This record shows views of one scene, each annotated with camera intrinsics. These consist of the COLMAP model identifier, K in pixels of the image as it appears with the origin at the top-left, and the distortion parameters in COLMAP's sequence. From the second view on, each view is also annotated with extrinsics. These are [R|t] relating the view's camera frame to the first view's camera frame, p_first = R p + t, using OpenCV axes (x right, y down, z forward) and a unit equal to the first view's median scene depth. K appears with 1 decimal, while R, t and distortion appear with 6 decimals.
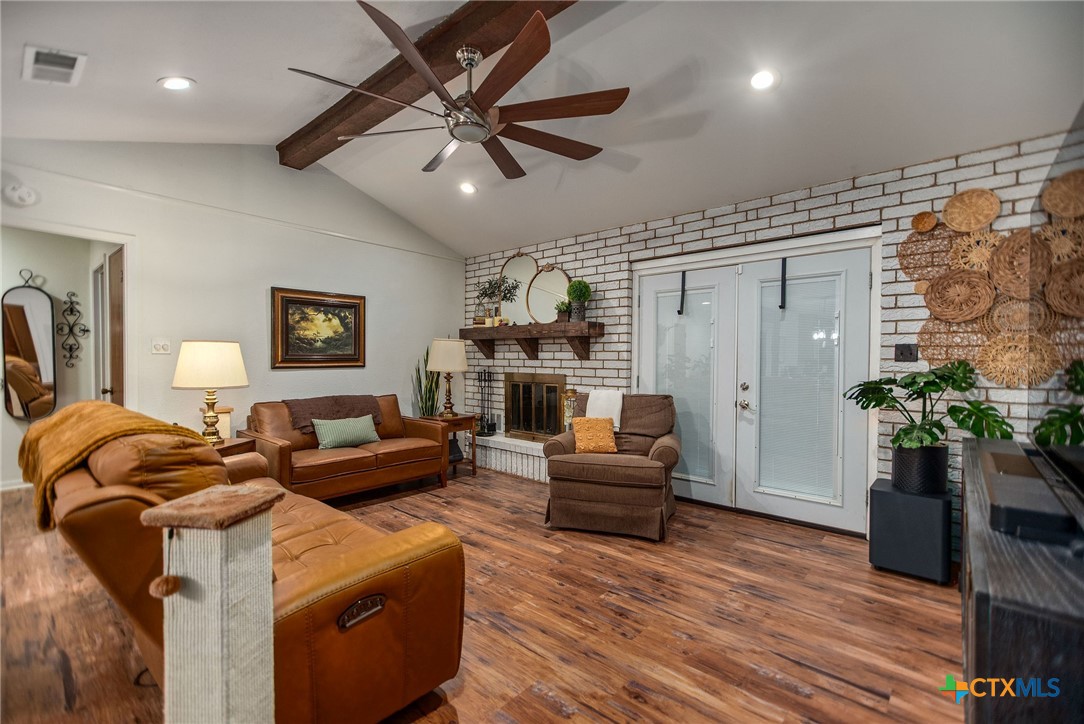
lens RADIAL K [[476.9, 0, 547.0], [0, 476.9, 365.1], [0, 0, 1]] dist [0.003742, 0.005901]
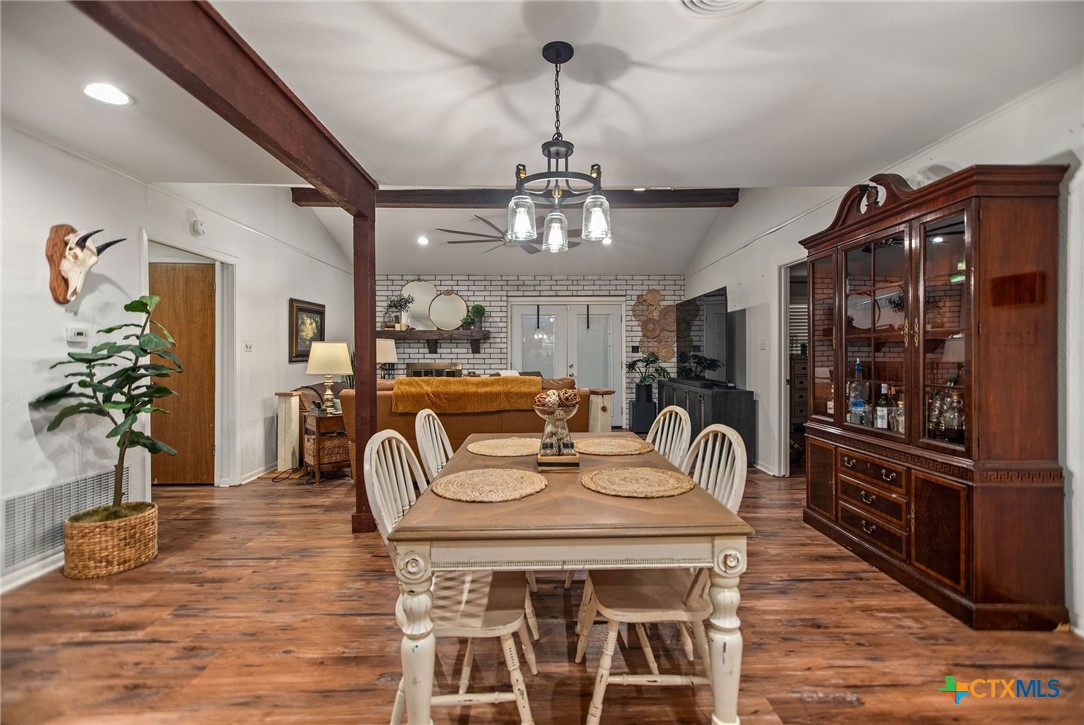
lens RADIAL K [[476.9, 0, 546.0], [0, 476.9, 360.6], [0, 0, 1]] dist [0.003742, 0.005901]
pose [[0.742628, -0.019214, 0.669428, -0.914240], [0.014099, 0.999815, 0.013055, -0.004596], [-0.669555, -0.000257, 0.742762, -0.390355]]
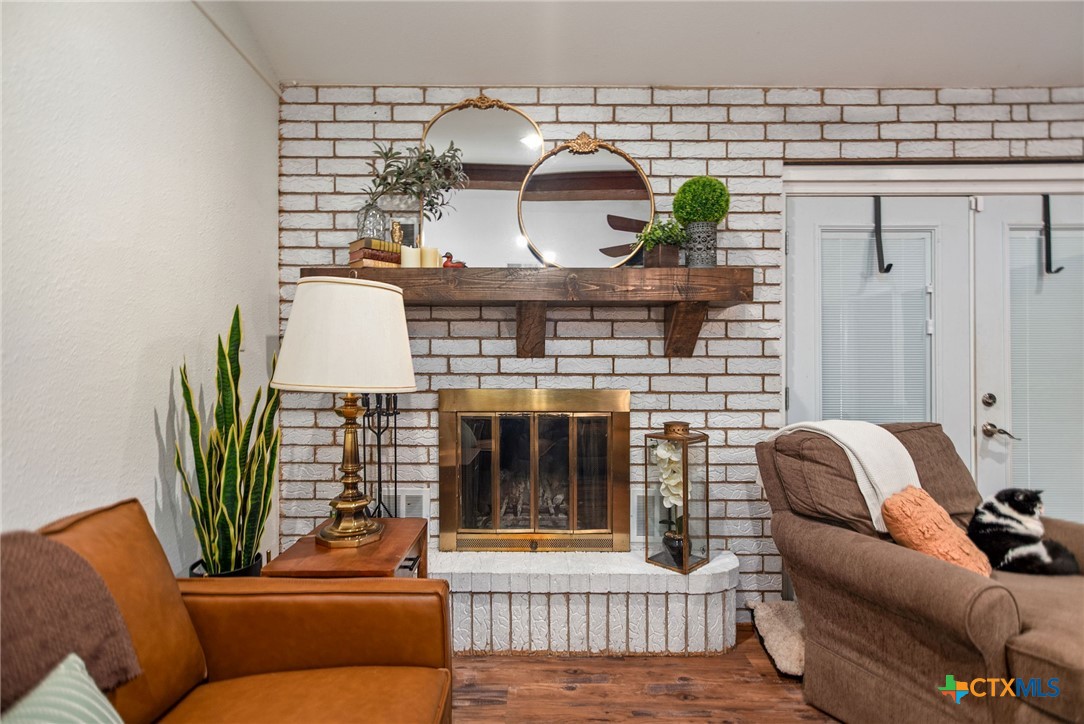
lens RADIAL K [[497.0, 0, 532.9], [0, 497.0, 369.1], [0, 0, 1]] dist [0.002159, 0.002798]
pose [[0.754275, -0.006903, 0.656523, -0.385022], [0.012398, 0.999916, -0.003730, 0.001281], [-0.656442, 0.010953, 0.754297, 0.807259]]
